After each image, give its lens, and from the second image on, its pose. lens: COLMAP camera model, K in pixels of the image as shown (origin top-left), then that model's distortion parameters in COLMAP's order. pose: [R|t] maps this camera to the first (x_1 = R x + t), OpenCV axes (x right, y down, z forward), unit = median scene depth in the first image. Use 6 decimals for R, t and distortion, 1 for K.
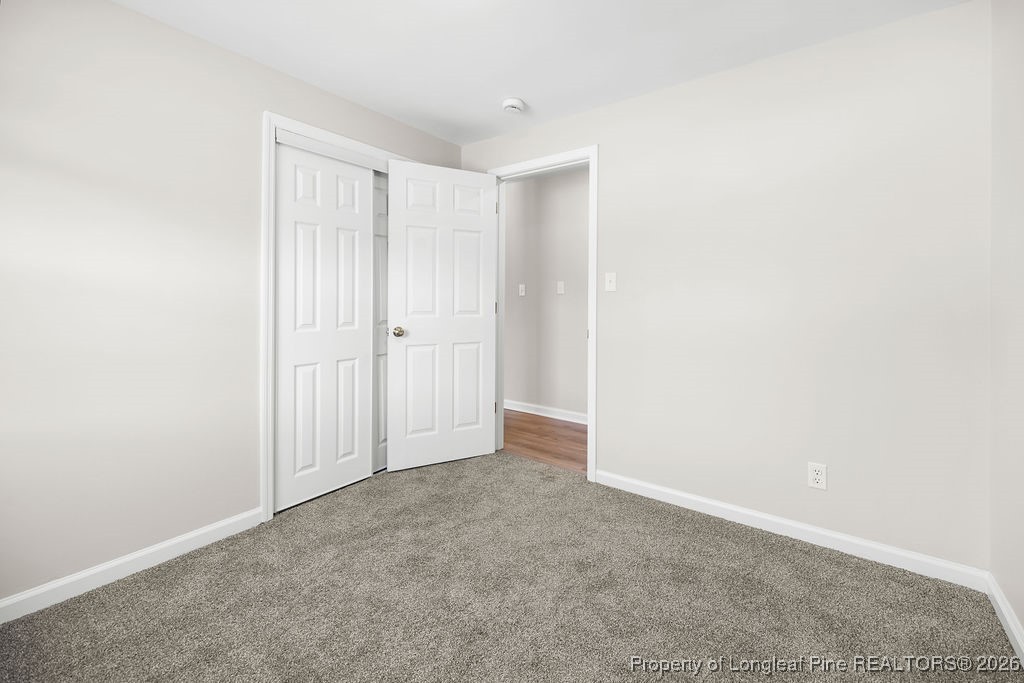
lens RADIAL K [[428.9, 0, 513.8], [0, 428.9, 297.3], [0, 0, 1]] dist [0.002137, -0.002756]
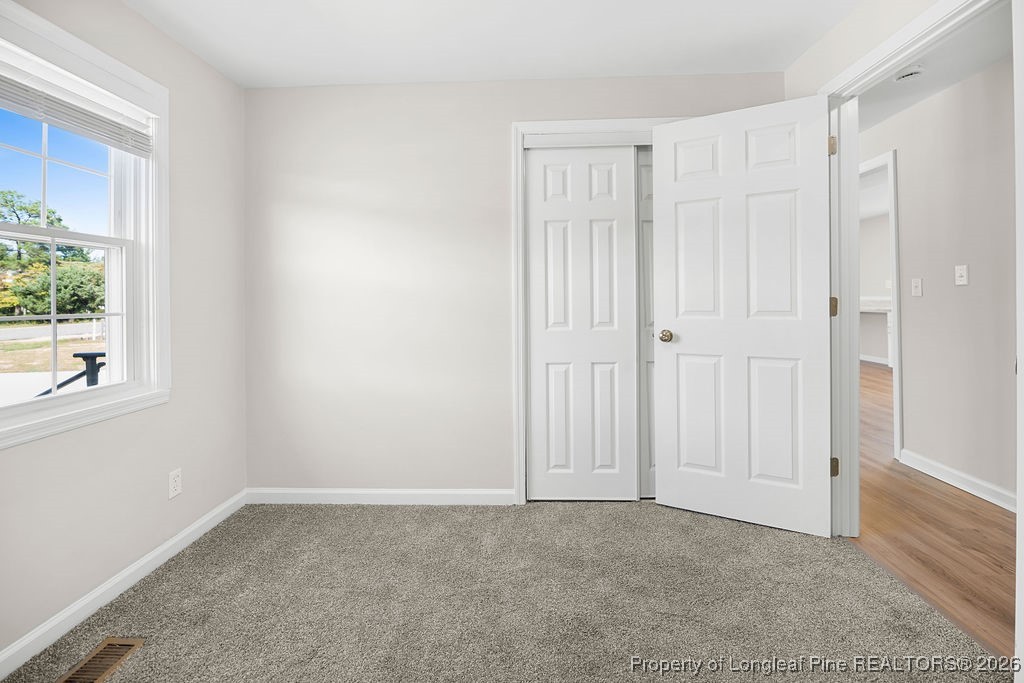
lens RADIAL K [[428.9, 0, 509.9], [0, 428.9, 301.3], [0, 0, 1]] dist [0.002137, -0.002756]
pose [[0.565481, -0.006070, -0.824739, 0.246617], [0.020456, 0.999769, 0.006668, 0.003615], [0.824508, -0.020642, 0.565474, 0.313882]]
